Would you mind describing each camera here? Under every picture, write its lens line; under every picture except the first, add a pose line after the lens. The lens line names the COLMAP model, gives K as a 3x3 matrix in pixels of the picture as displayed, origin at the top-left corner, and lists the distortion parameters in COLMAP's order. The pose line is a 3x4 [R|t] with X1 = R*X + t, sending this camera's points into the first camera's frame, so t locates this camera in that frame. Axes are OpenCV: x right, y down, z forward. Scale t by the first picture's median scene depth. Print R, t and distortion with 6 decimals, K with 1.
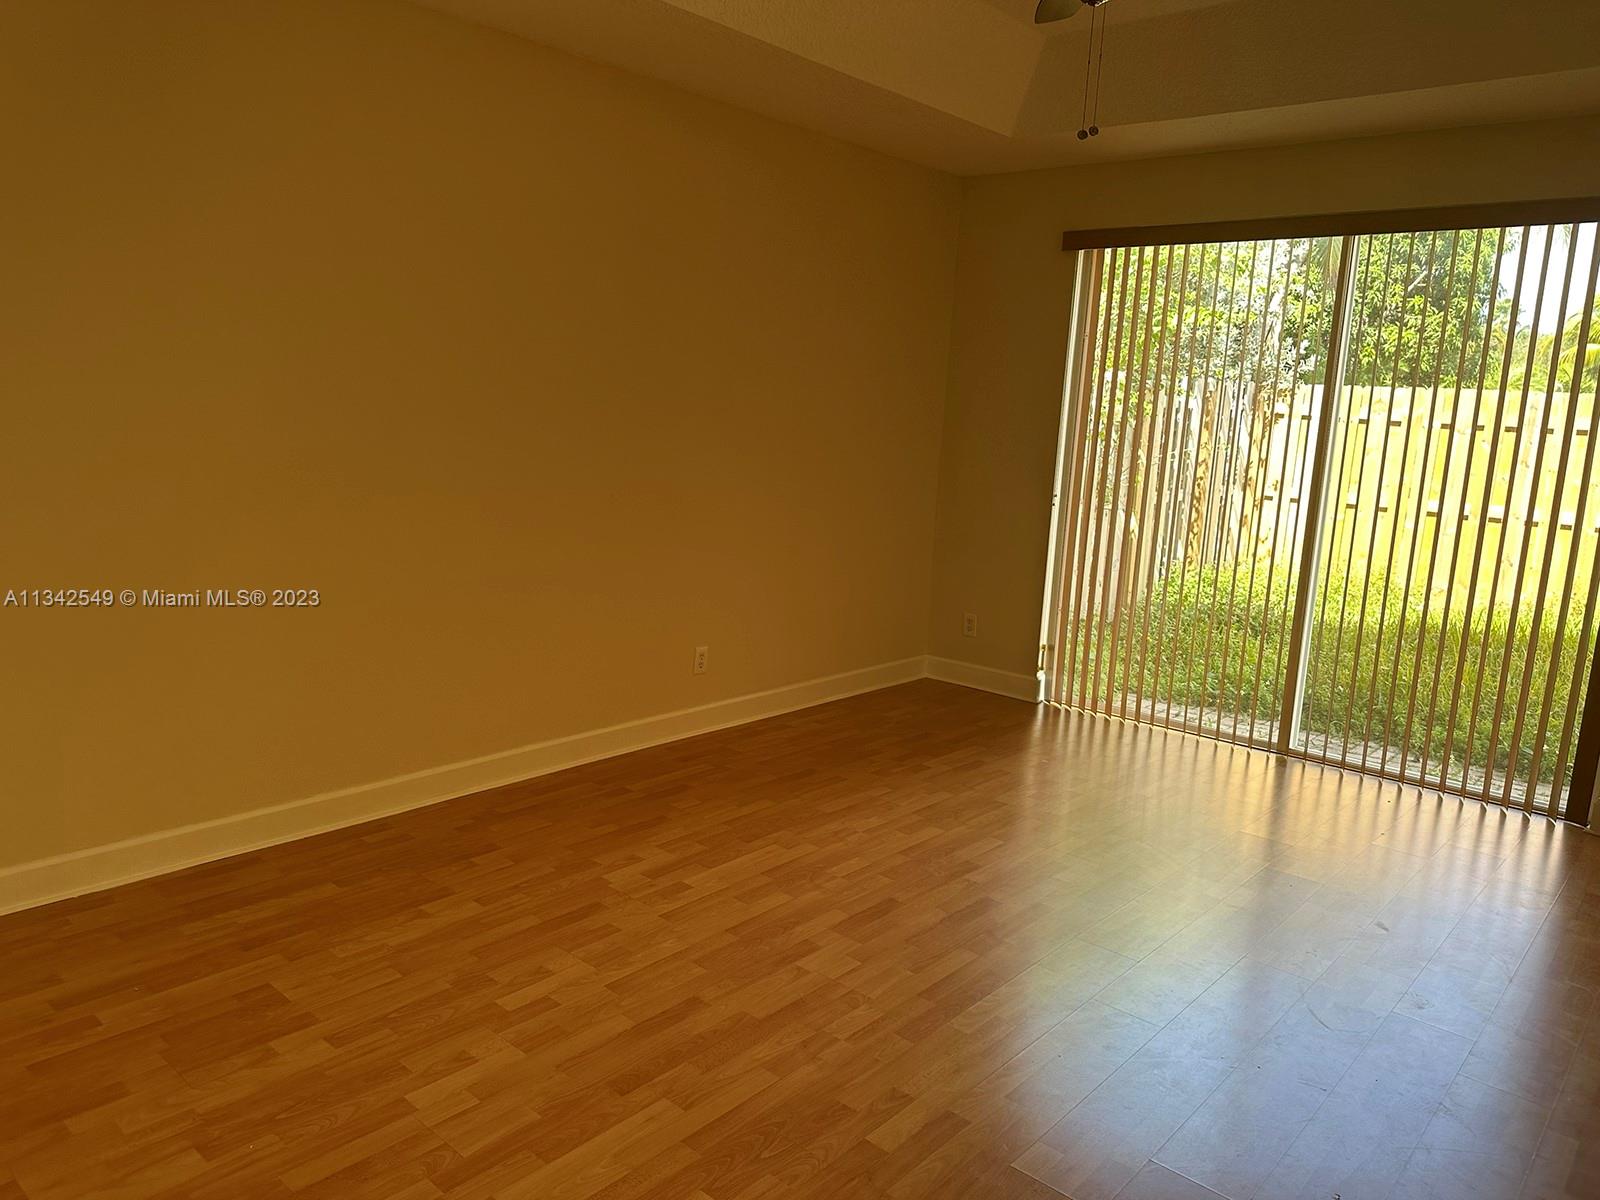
lens RADIAL K [[1150.5, 0, 789.1], [0, 1150.5, 590.3], [0, 0, 1]] dist [0.071250, -0.091833]
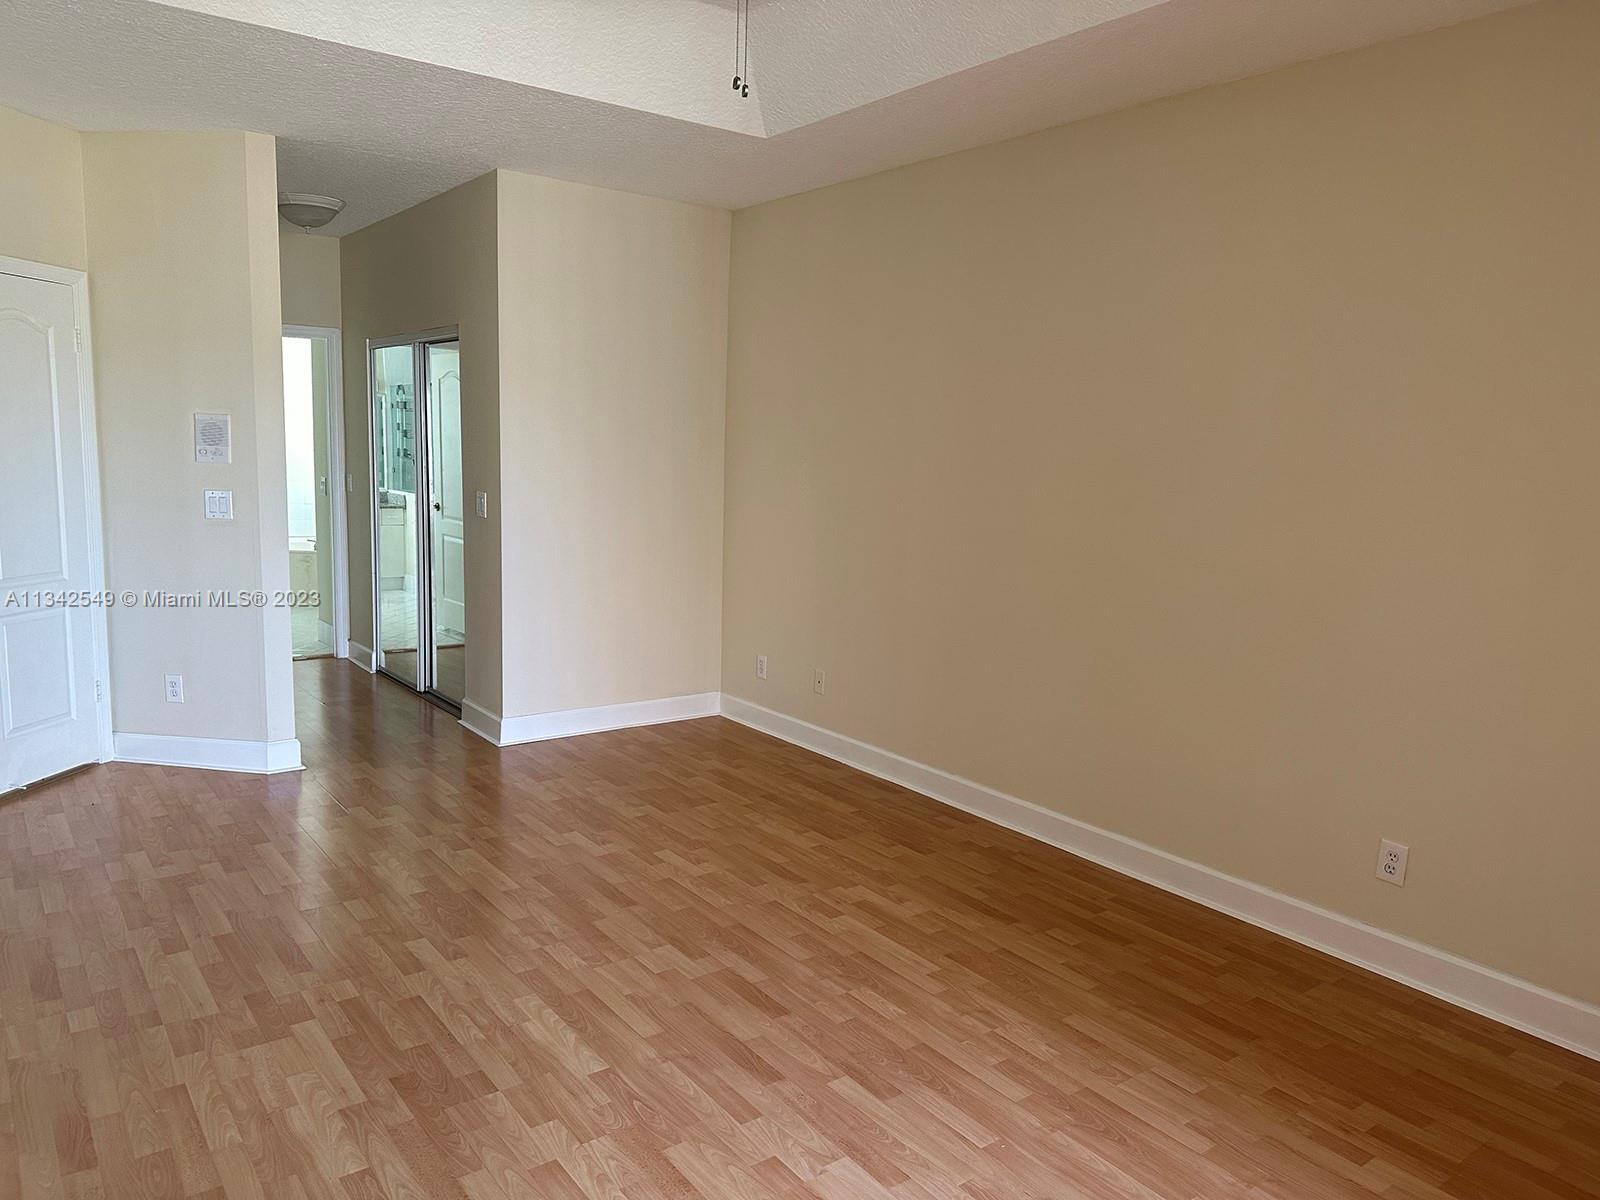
lens RADIAL K [[1150.5, 0, 782.9], [0, 1150.5, 594.3], [0, 0, 1]] dist [0.071250, -0.091833]
pose [[-0.231103, 0.068982, -0.970481, 0.947939], [-0.203466, 0.972001, 0.117542, -0.140801], [0.951416, 0.224624, -0.210597, 1.167733]]
